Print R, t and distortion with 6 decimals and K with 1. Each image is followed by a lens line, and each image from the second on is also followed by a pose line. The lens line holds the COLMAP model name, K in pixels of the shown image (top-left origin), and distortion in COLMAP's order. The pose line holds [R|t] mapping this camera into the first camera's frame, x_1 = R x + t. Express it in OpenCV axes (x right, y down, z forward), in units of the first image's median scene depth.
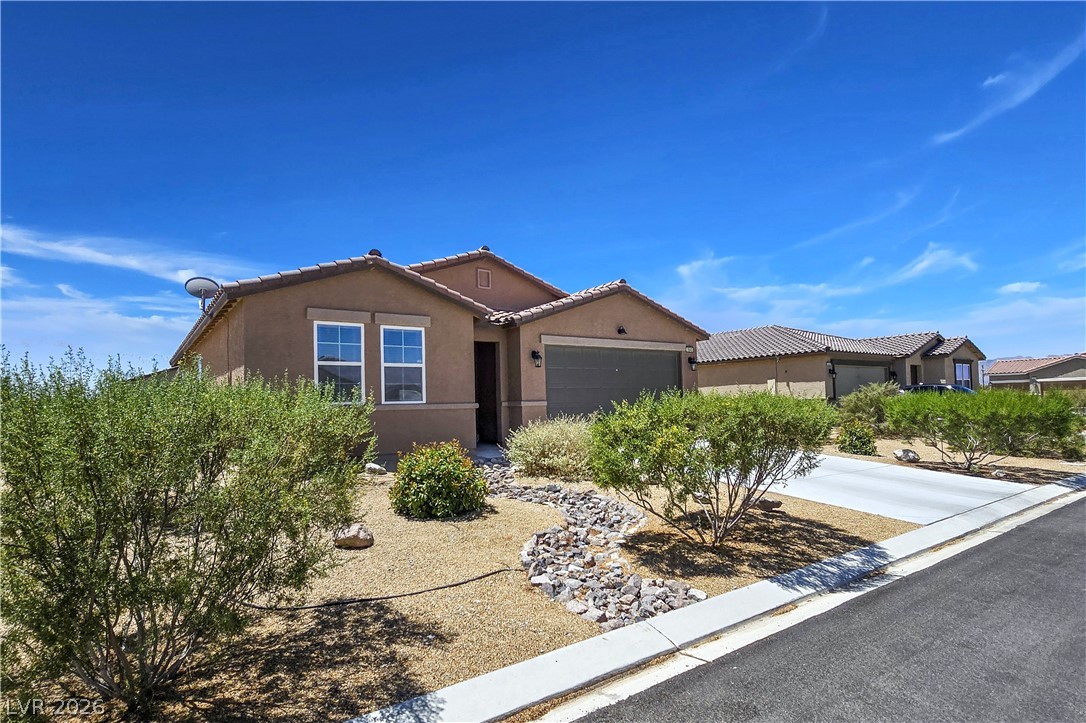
lens RADIAL K [[482.9, 0, 547.2], [0, 482.9, 378.1], [0, 0, 1]] dist [-0.001639, 0.000026]
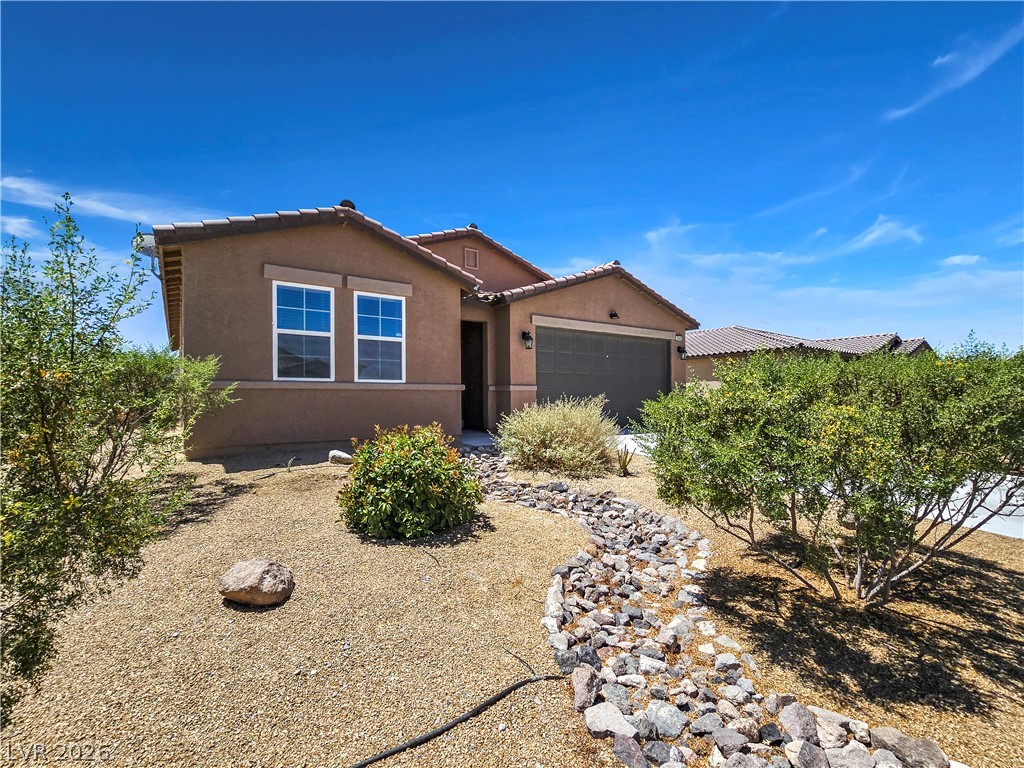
lens RADIAL K [[409.5, 0, 512.0], [0, 409.5, 384.0], [0, 0, 1]] dist [0.001263, 0.000267]
pose [[0.999691, 0.018598, -0.016521, -0.055135], [-0.018257, 0.999622, 0.020571, 0.044182], [0.016897, -0.020263, 0.999652, 0.317185]]
